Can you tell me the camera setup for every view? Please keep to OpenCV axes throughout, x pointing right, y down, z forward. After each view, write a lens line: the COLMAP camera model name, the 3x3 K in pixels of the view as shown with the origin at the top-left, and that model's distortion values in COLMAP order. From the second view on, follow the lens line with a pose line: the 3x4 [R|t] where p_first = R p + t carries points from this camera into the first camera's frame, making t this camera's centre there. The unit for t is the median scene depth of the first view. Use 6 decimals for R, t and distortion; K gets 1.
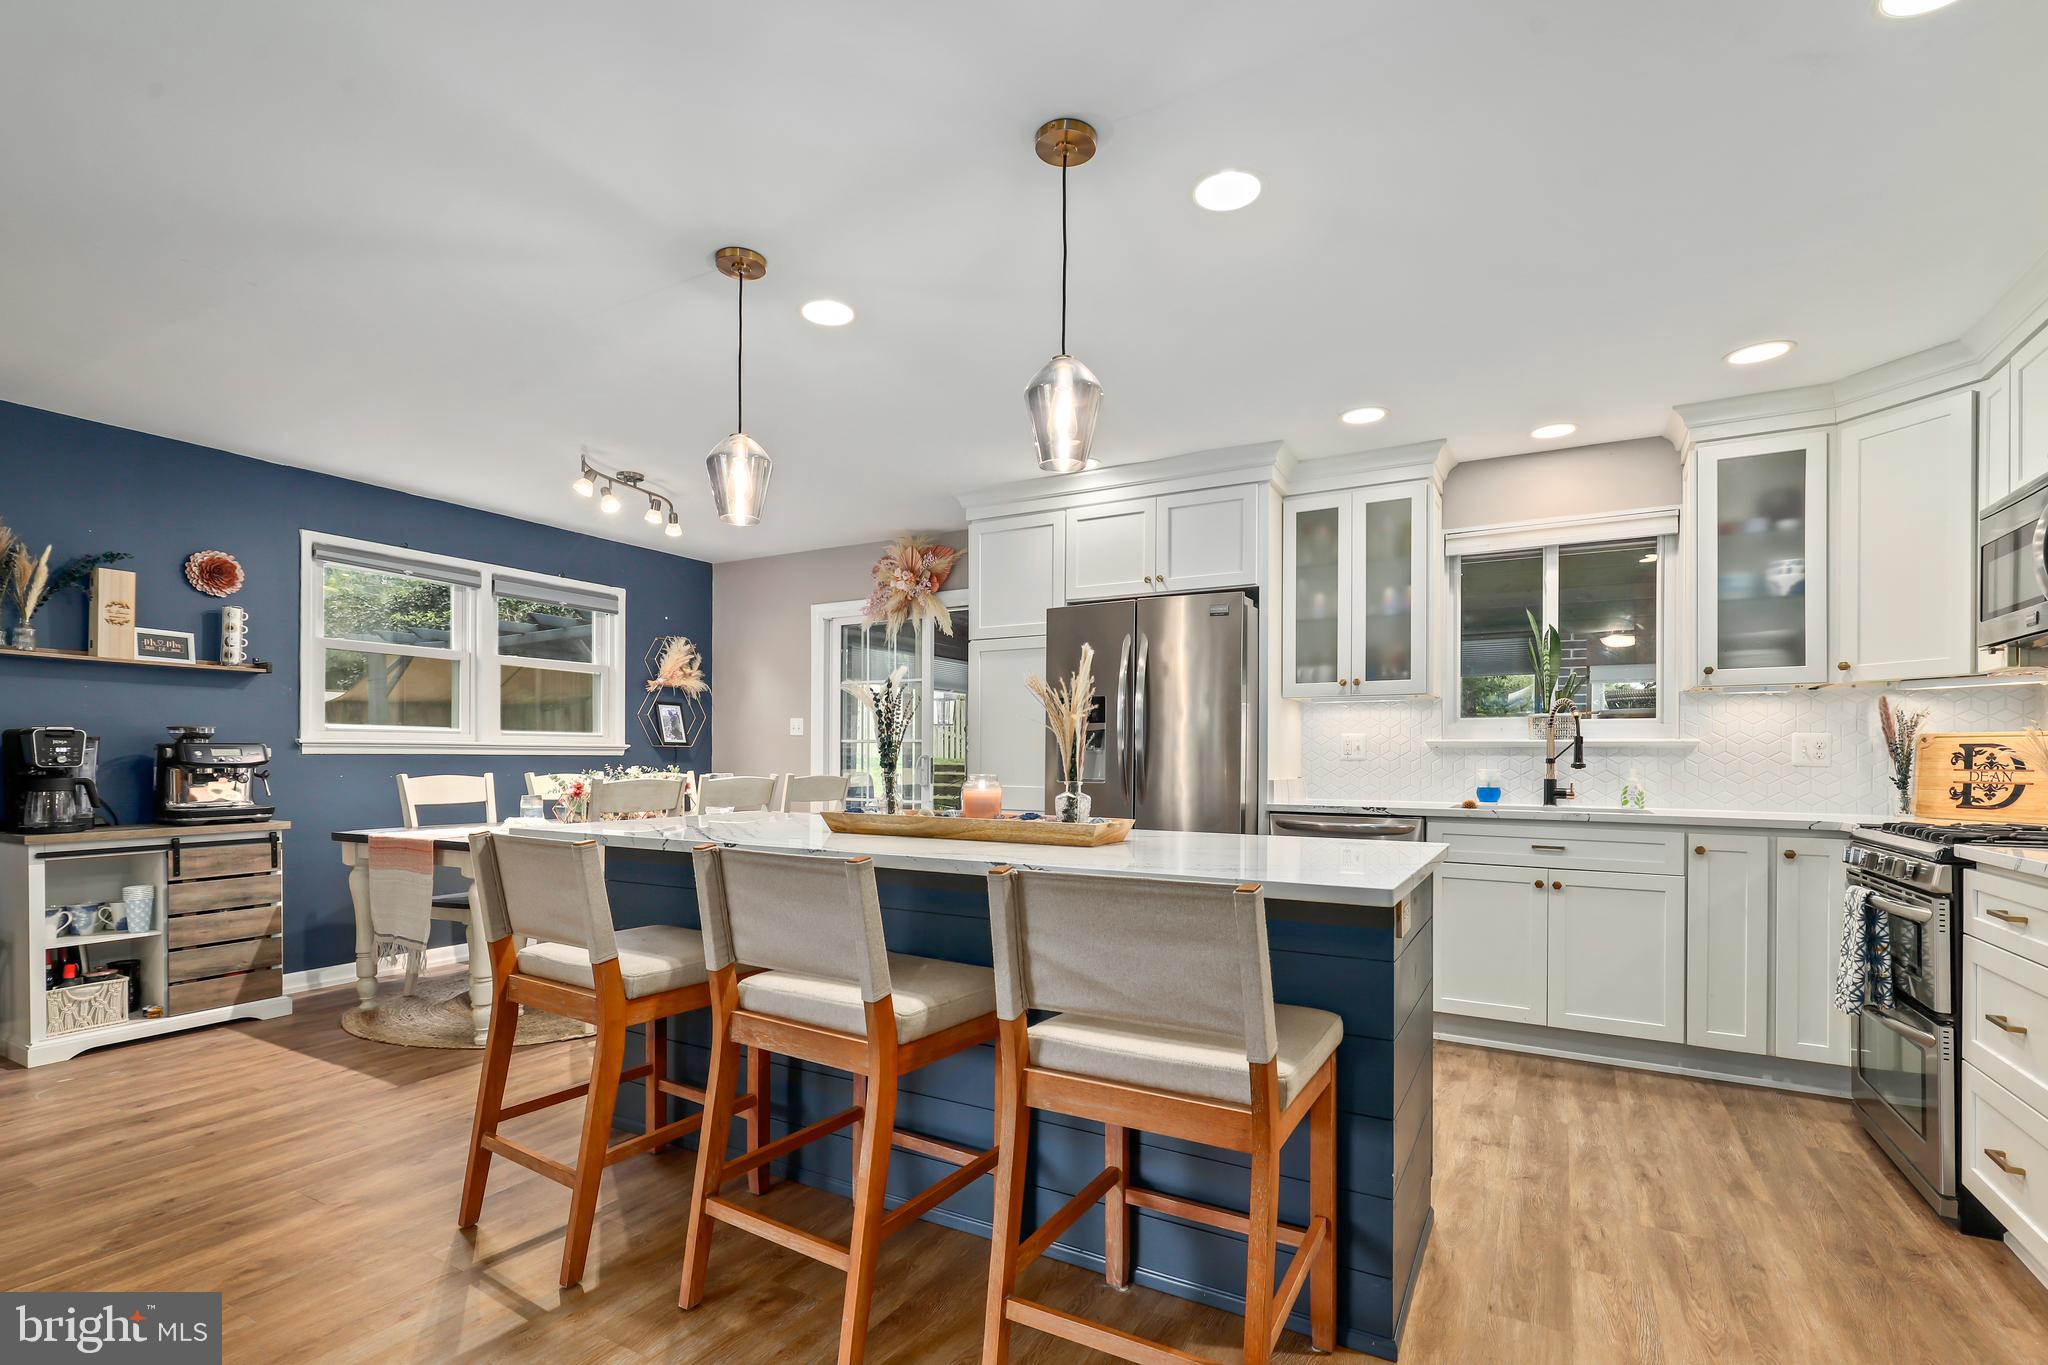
lens RADIAL K [[941.4, 0, 1039.1], [0, 941.4, 769.5], [0, 0, 1]] dist [0.004008, -0.002591]
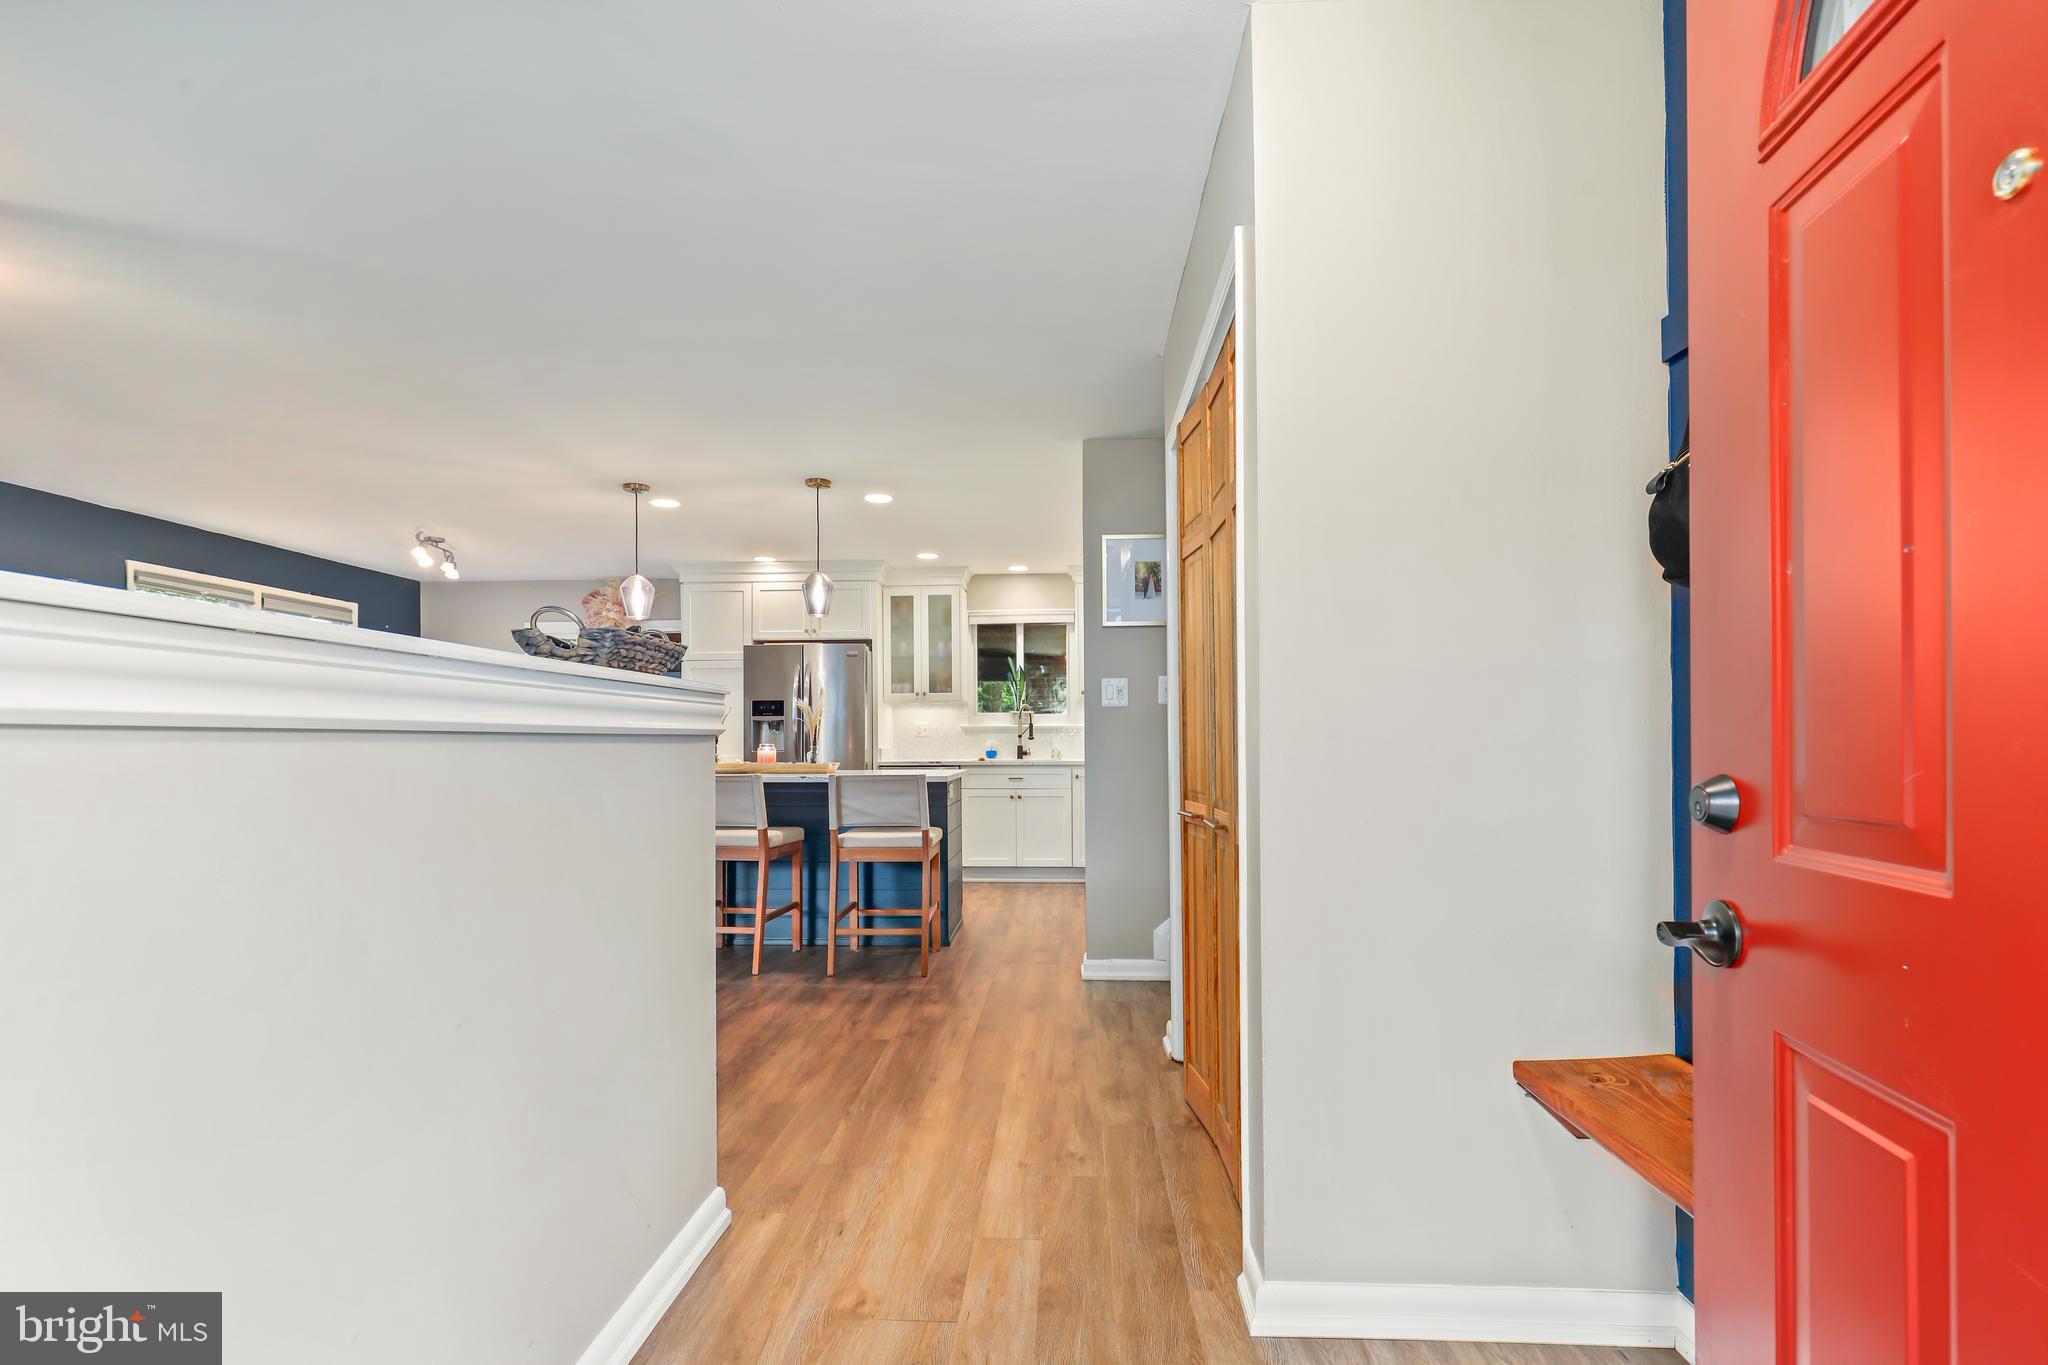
lens RADIAL K [[941.4, 0, 1027.9], [0, 941.4, 735.9], [0, 0, 1]] dist [0.004008, -0.002591]
pose [[0.893376, -0.009321, 0.449213, -0.298403], [0.012015, 0.999923, -0.003147, -0.003322], [-0.449149, 0.008209, 0.893419, -0.704207]]
